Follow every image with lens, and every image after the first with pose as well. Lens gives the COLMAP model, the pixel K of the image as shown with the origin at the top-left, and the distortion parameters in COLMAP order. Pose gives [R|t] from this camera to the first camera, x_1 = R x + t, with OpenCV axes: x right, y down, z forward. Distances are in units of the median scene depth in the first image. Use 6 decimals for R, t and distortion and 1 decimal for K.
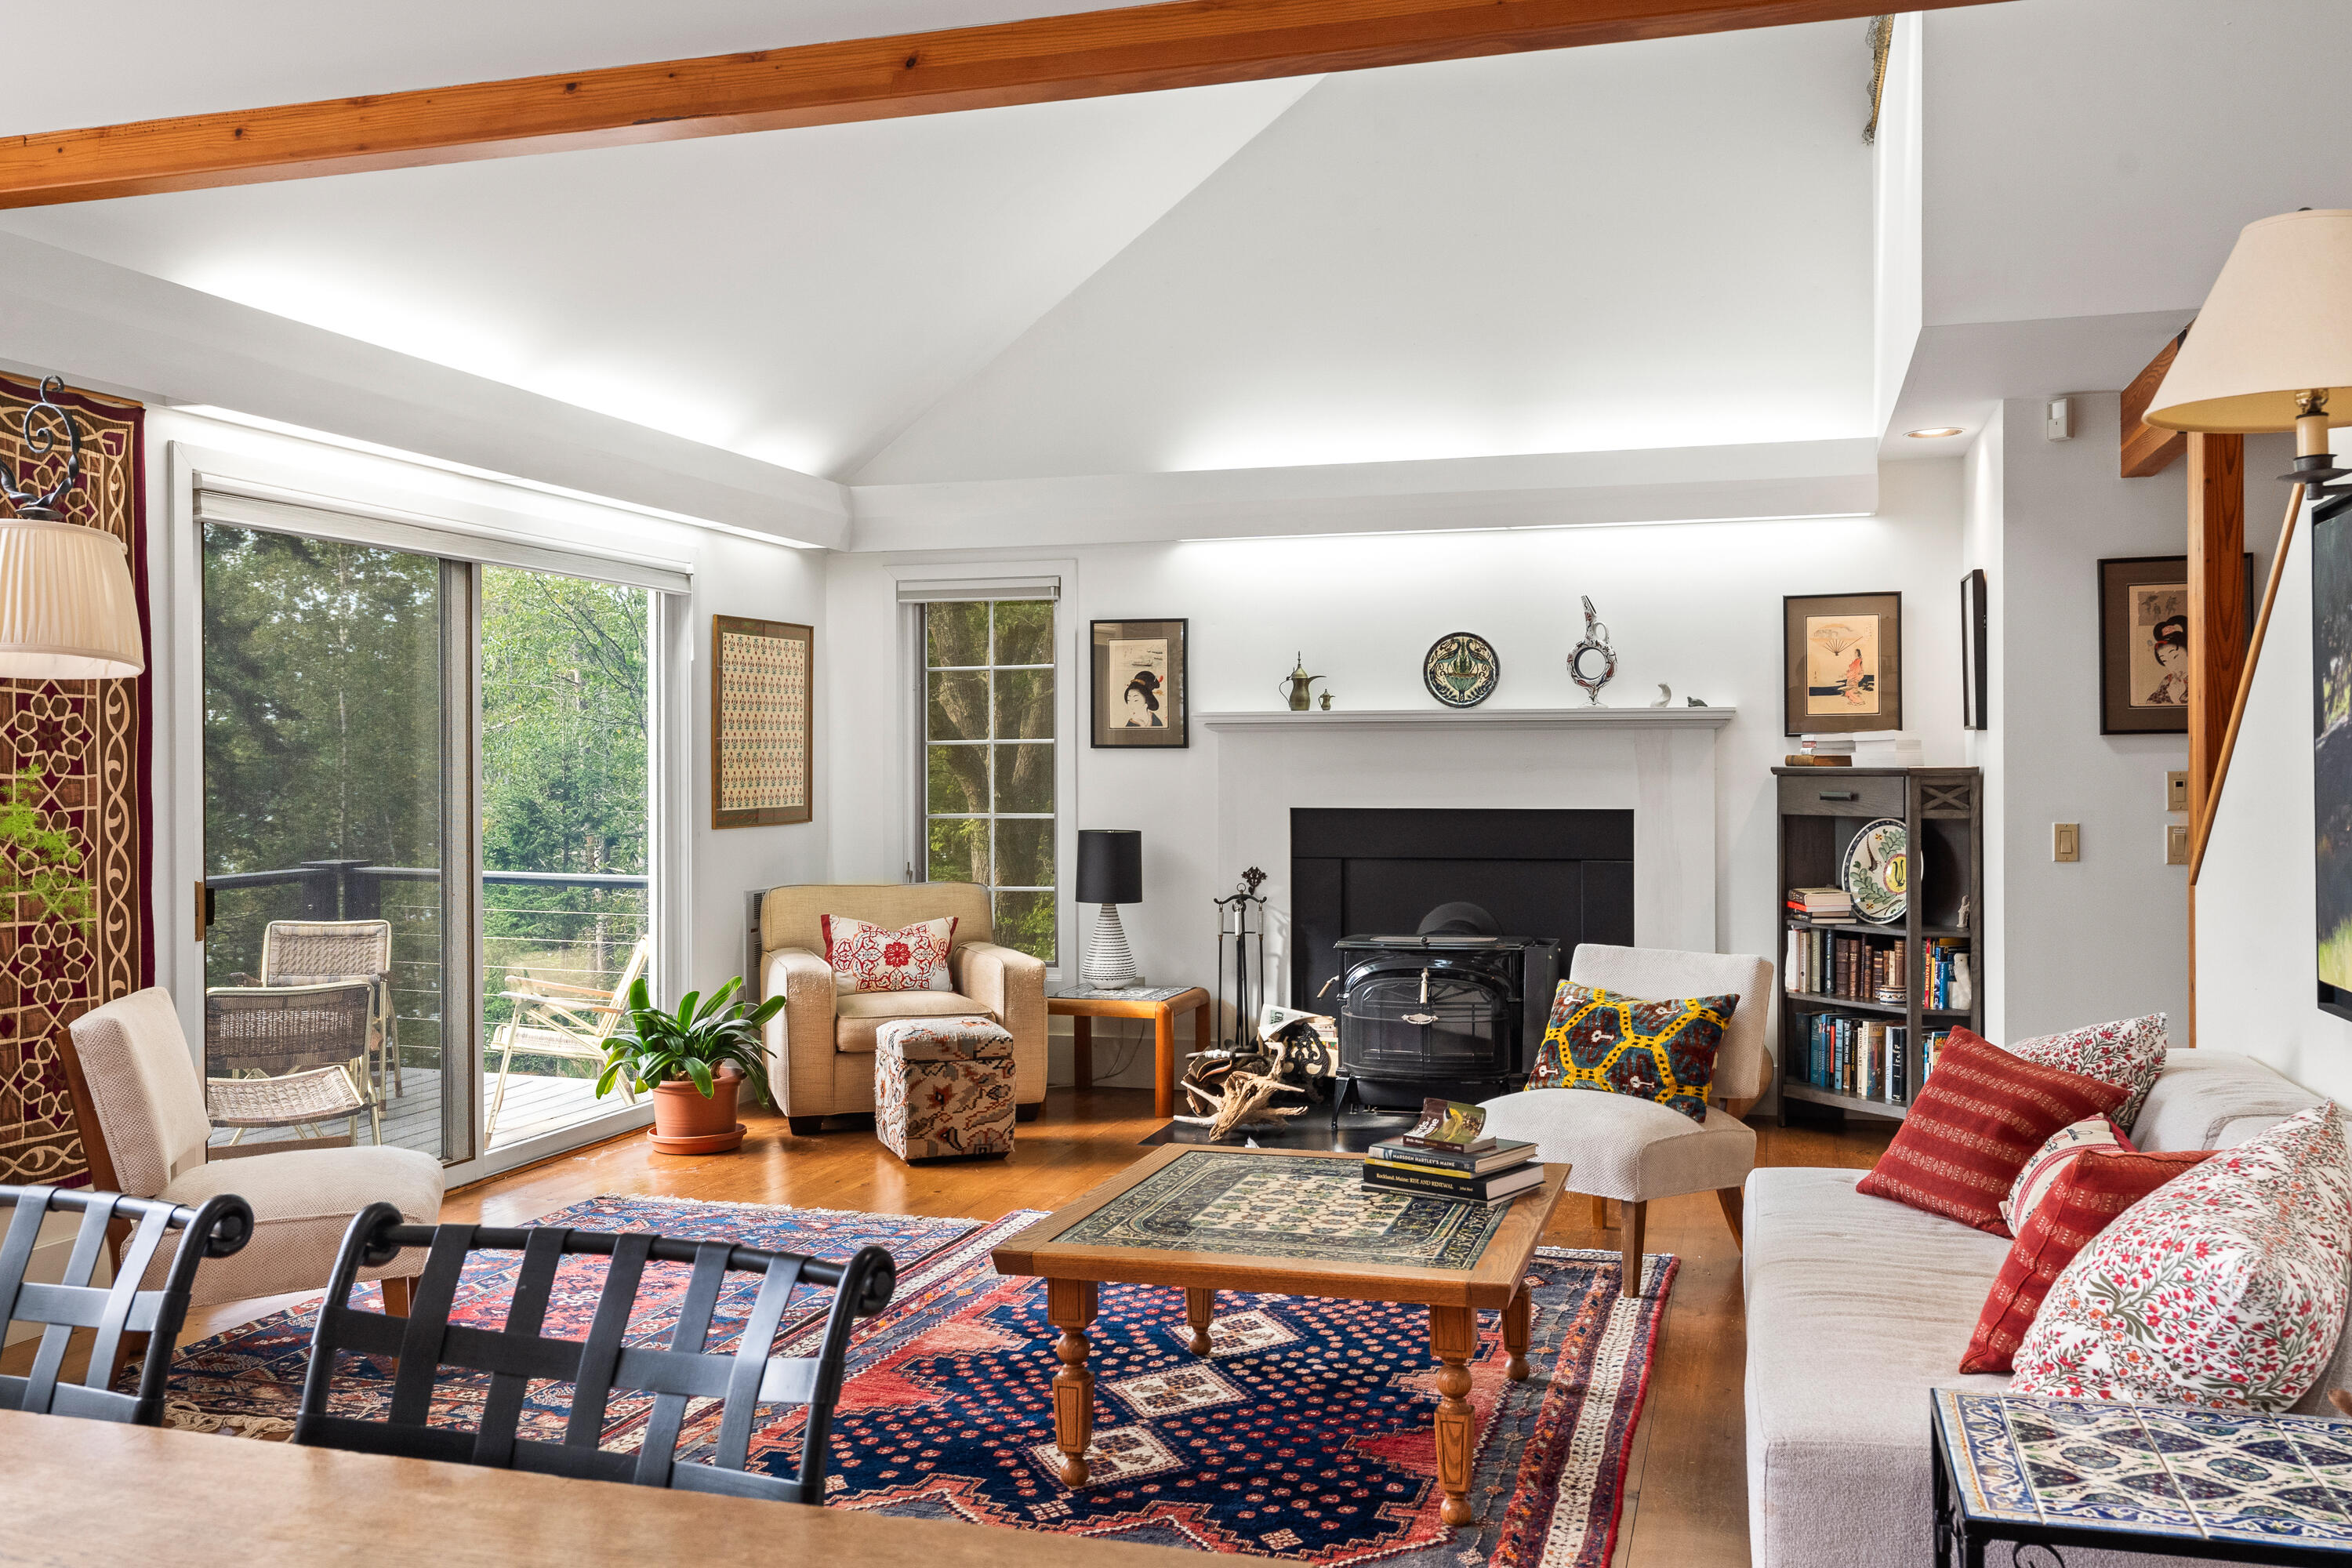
lens RADIAL K [[1984.0, 0, 1175.9], [0, 1984.0, 766.4], [0, 0, 1]] dist [0.012393, -0.000579]
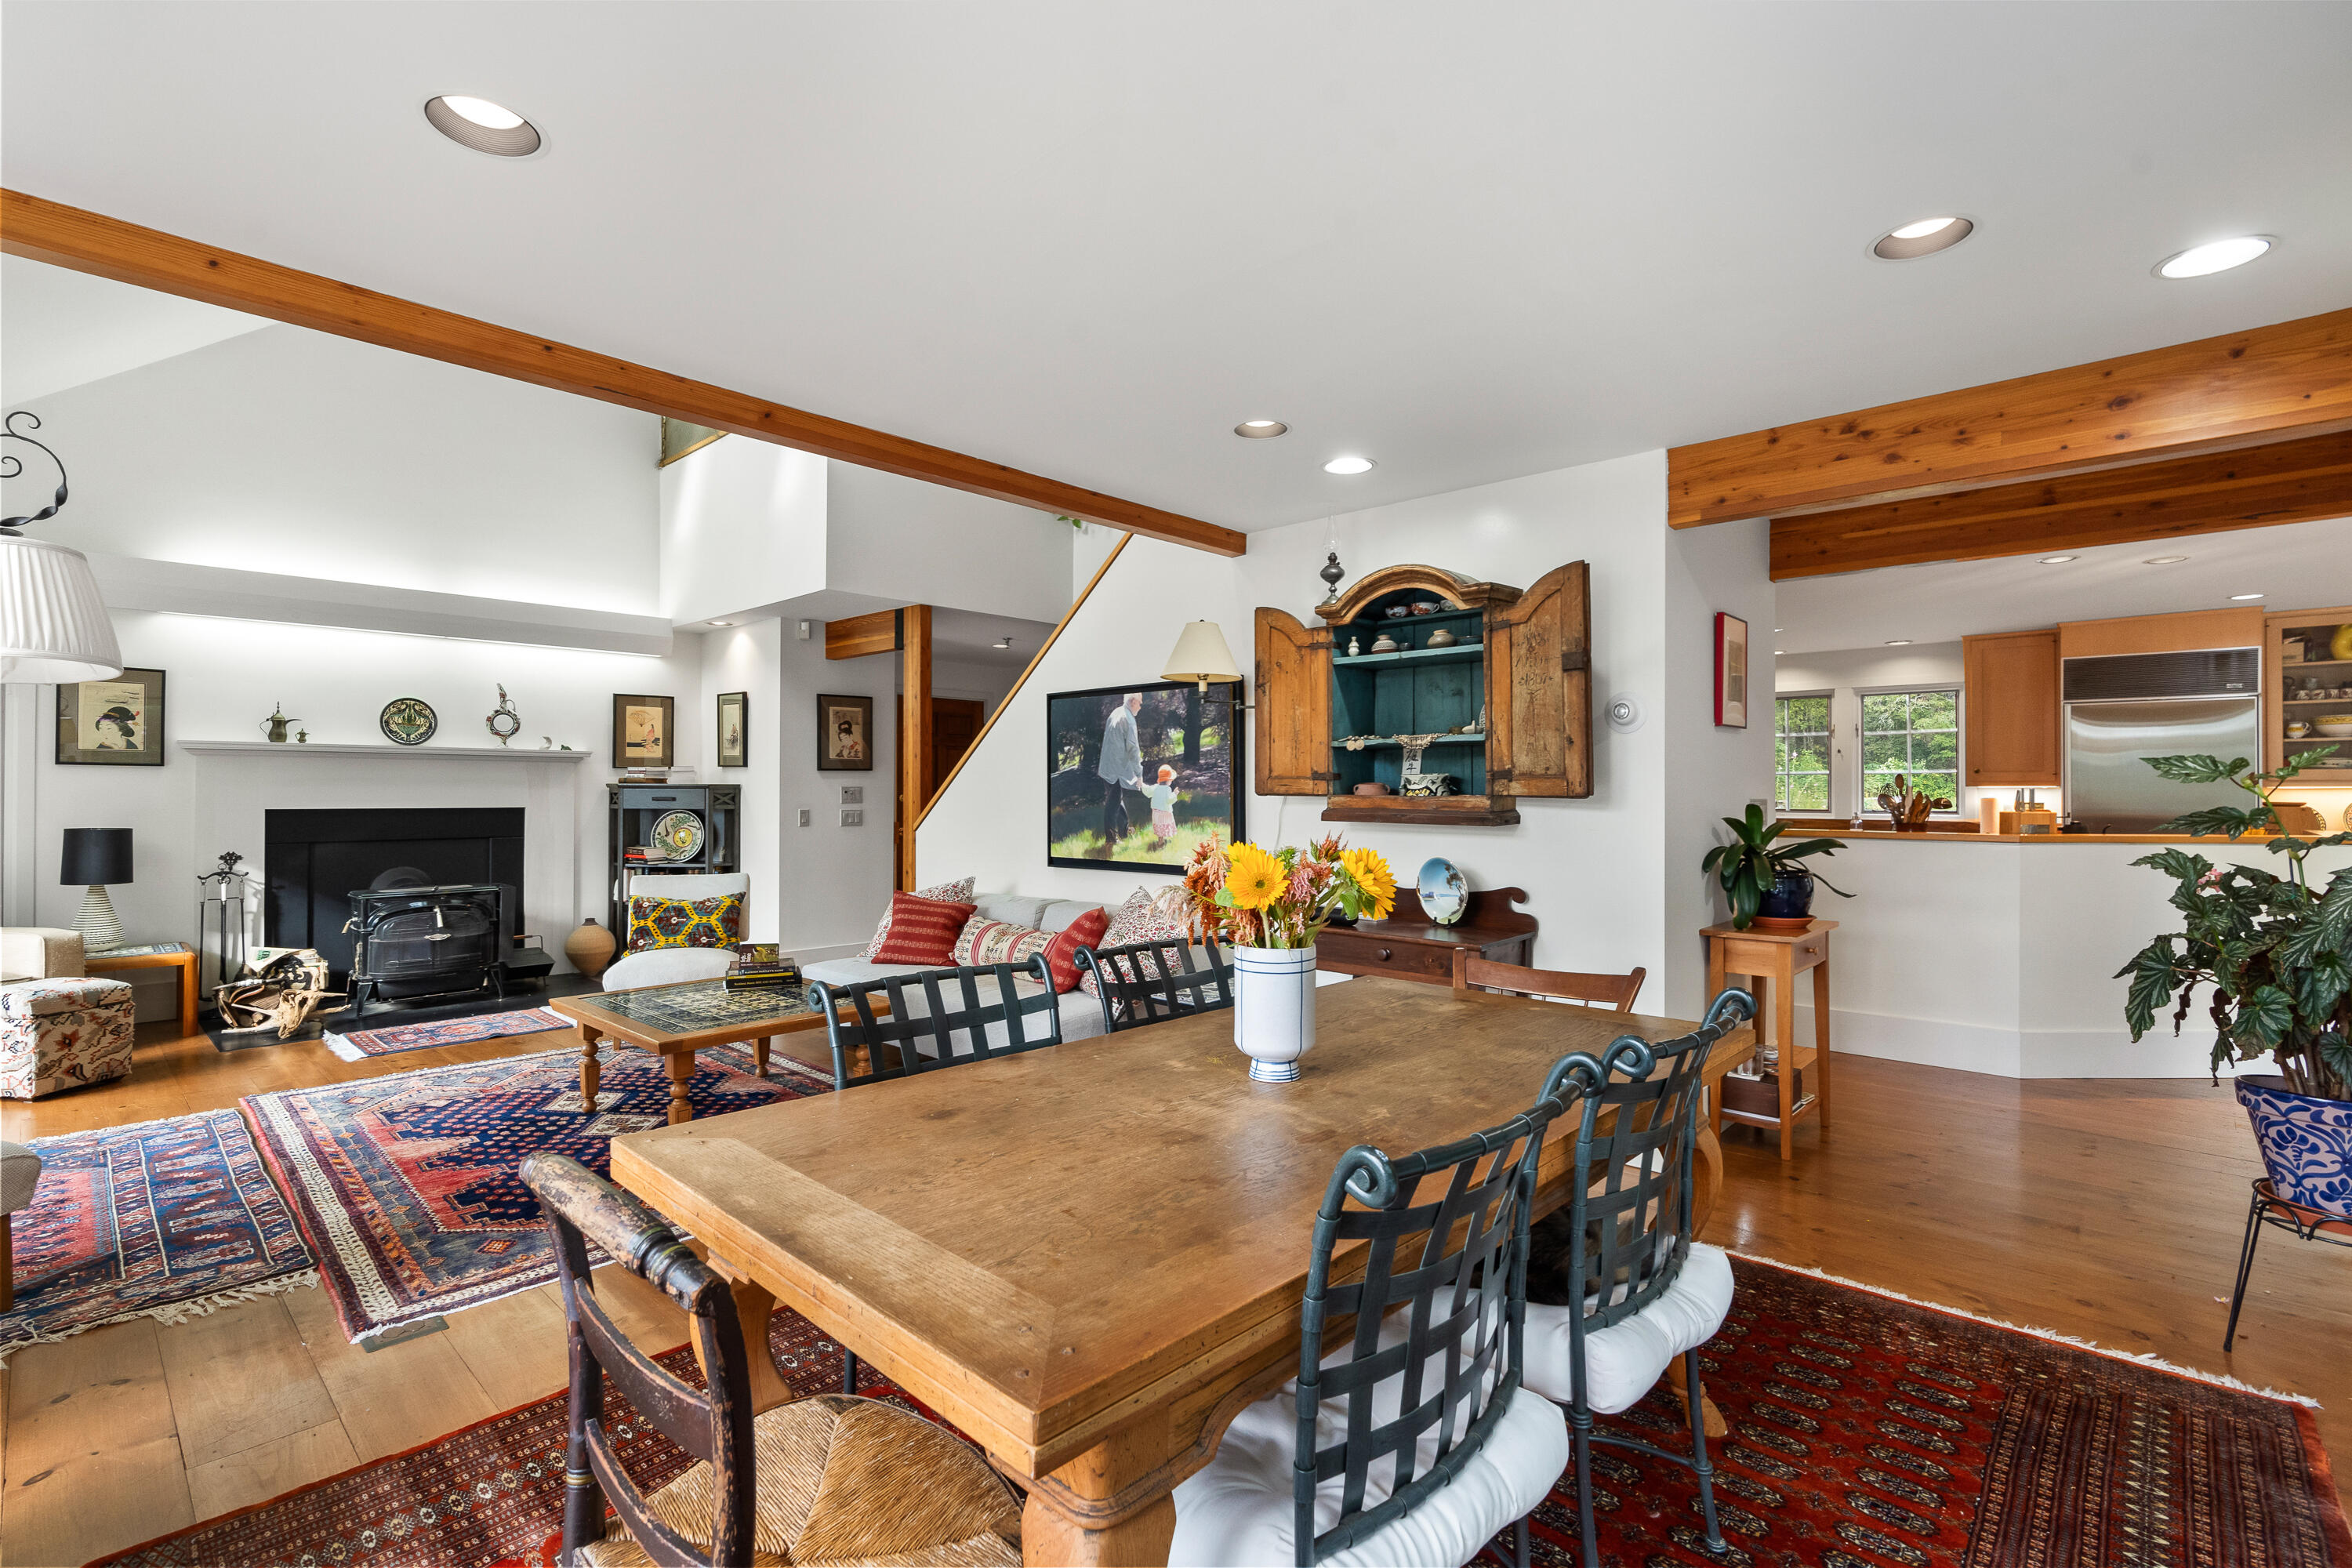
lens RADIAL K [[1064.5, 0, 1176.0], [0, 1064.5, 784.0], [0, 0, 1]] dist [-0.009431, 0.000390]
pose [[0.442230, 0.009205, 0.896854, -0.390002], [-0.004217, 0.999958, -0.008184, 0.006909], [-0.896892, -0.000163, 0.442250, 0.077335]]
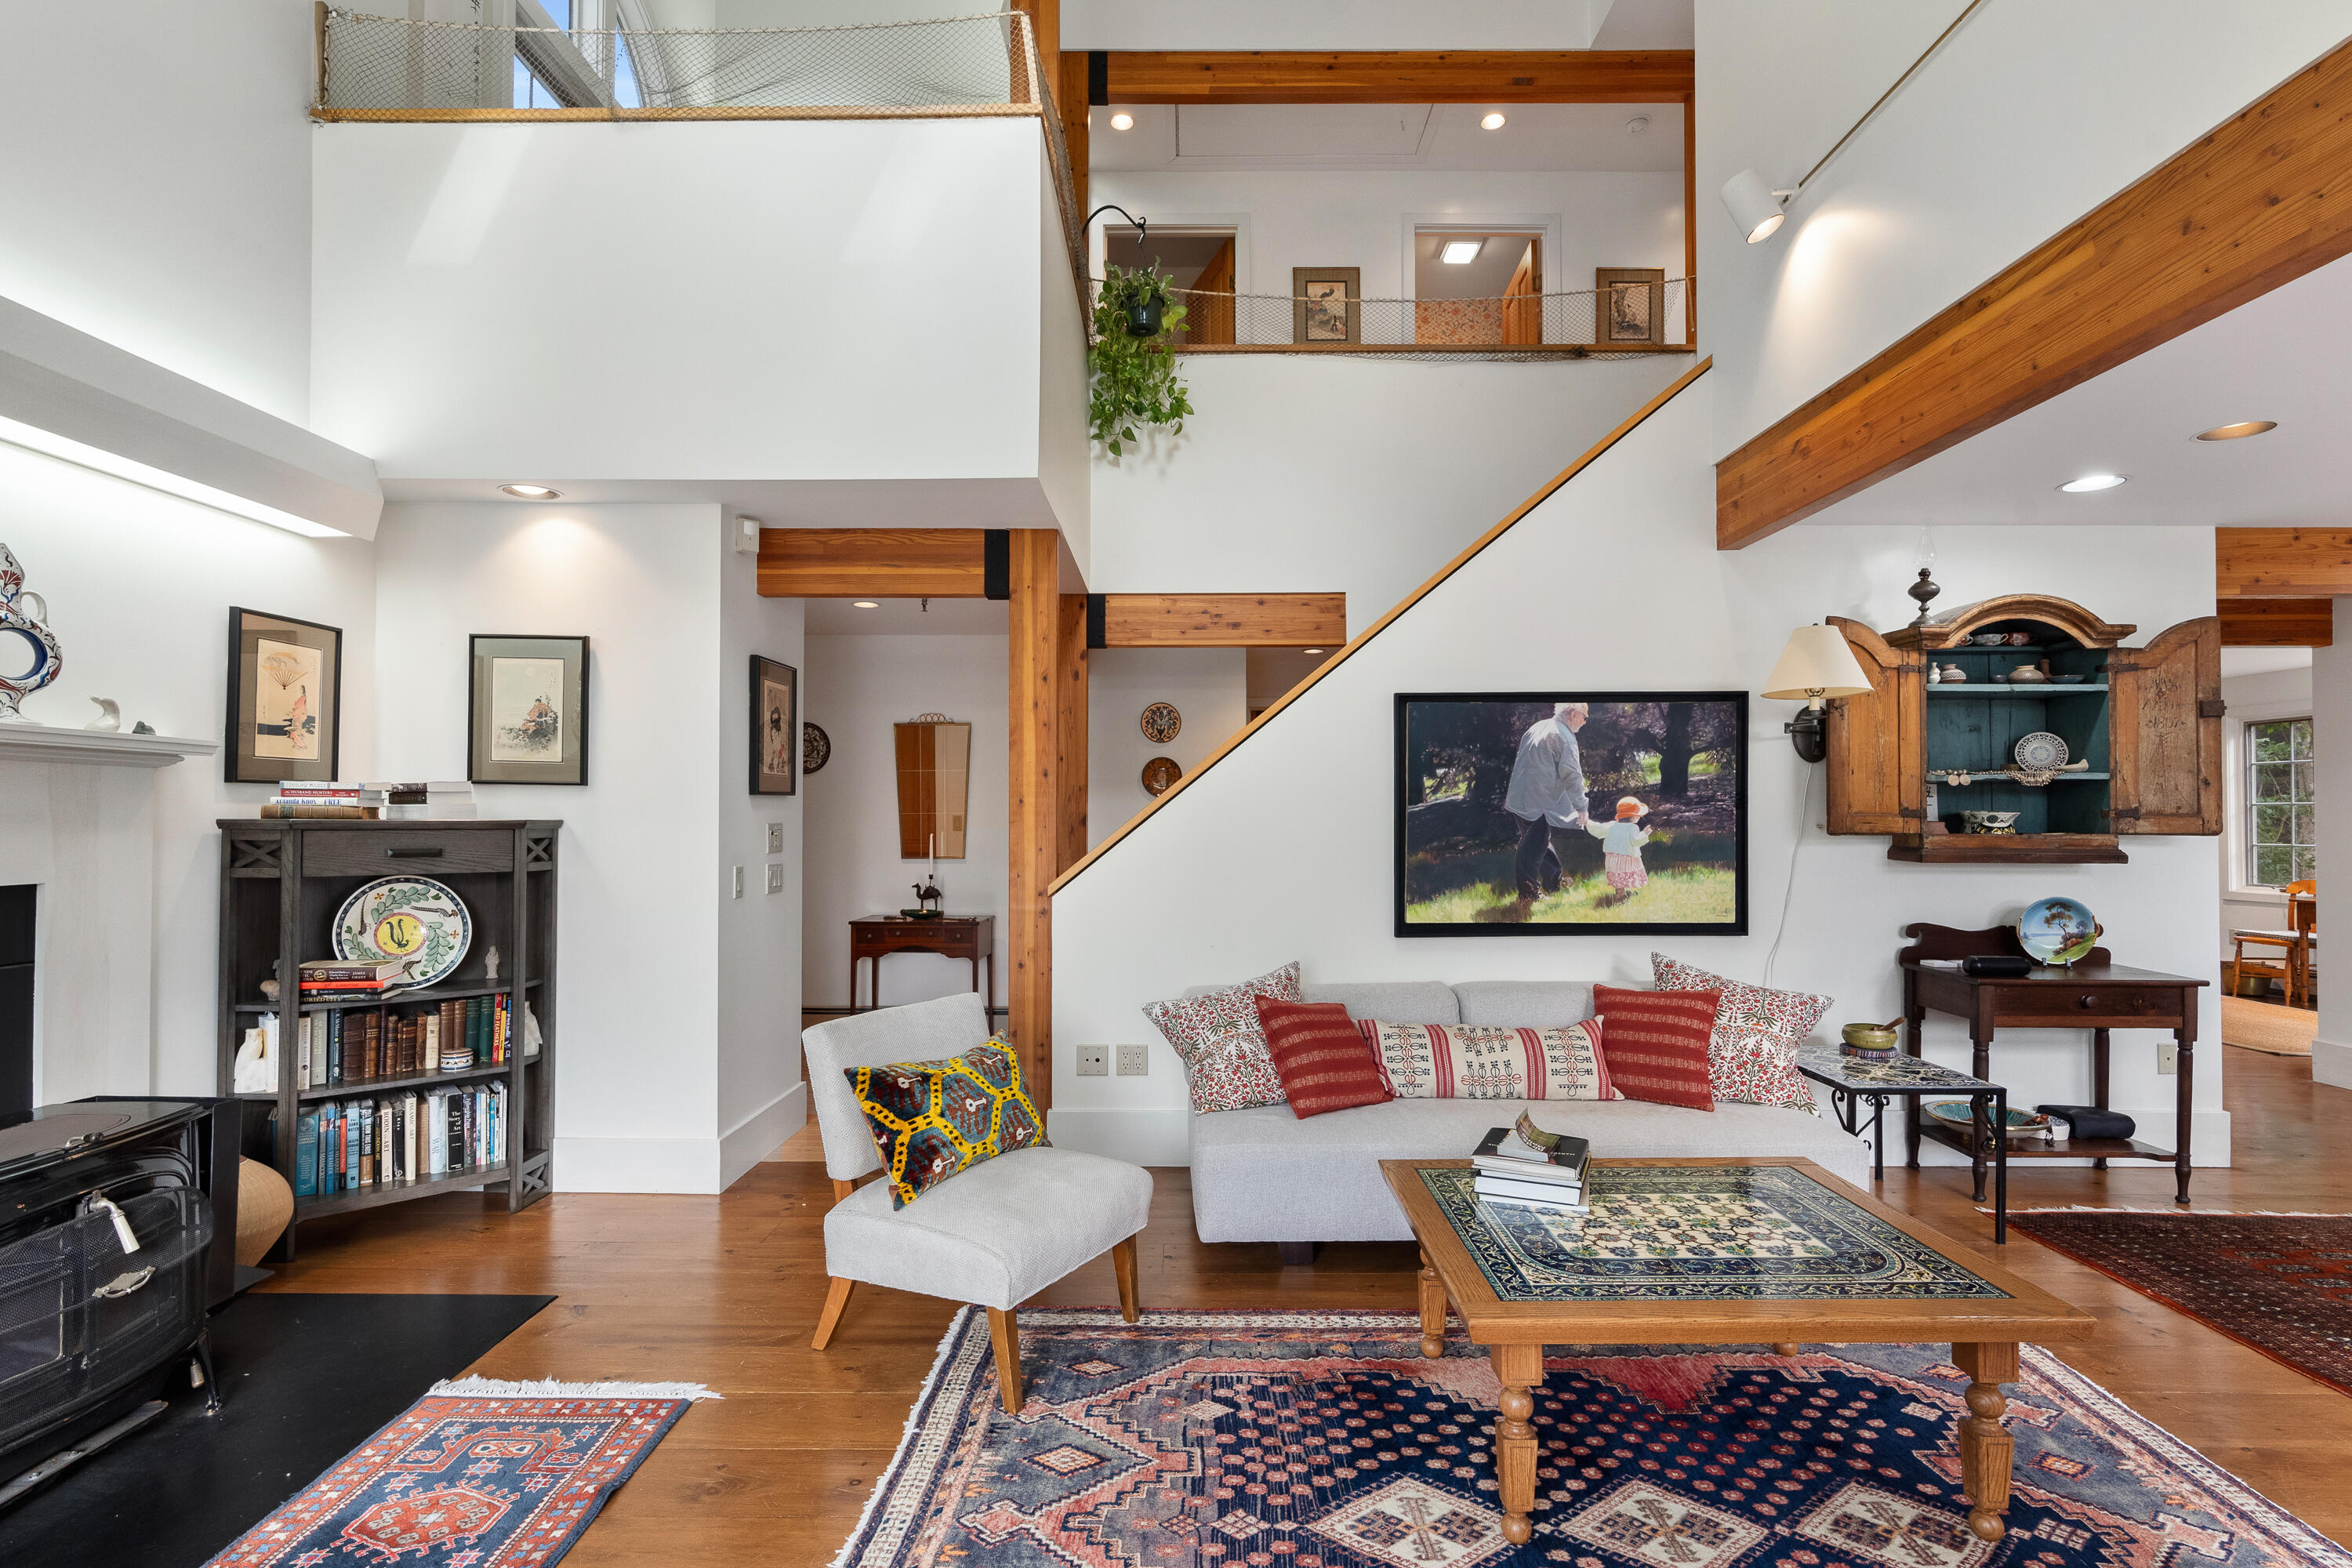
lens RADIAL K [[1136.8, 0, 1179.9], [0, 1136.8, 793.4], [0, 0, 1]] dist [-0.002180, 0.000373]
pose [[-0.282014, 0.026041, 0.959057, -0.259280], [0.000381, 0.999635, -0.027031, 0.002513], [-0.959410, -0.007258, -0.281920, 0.817673]]
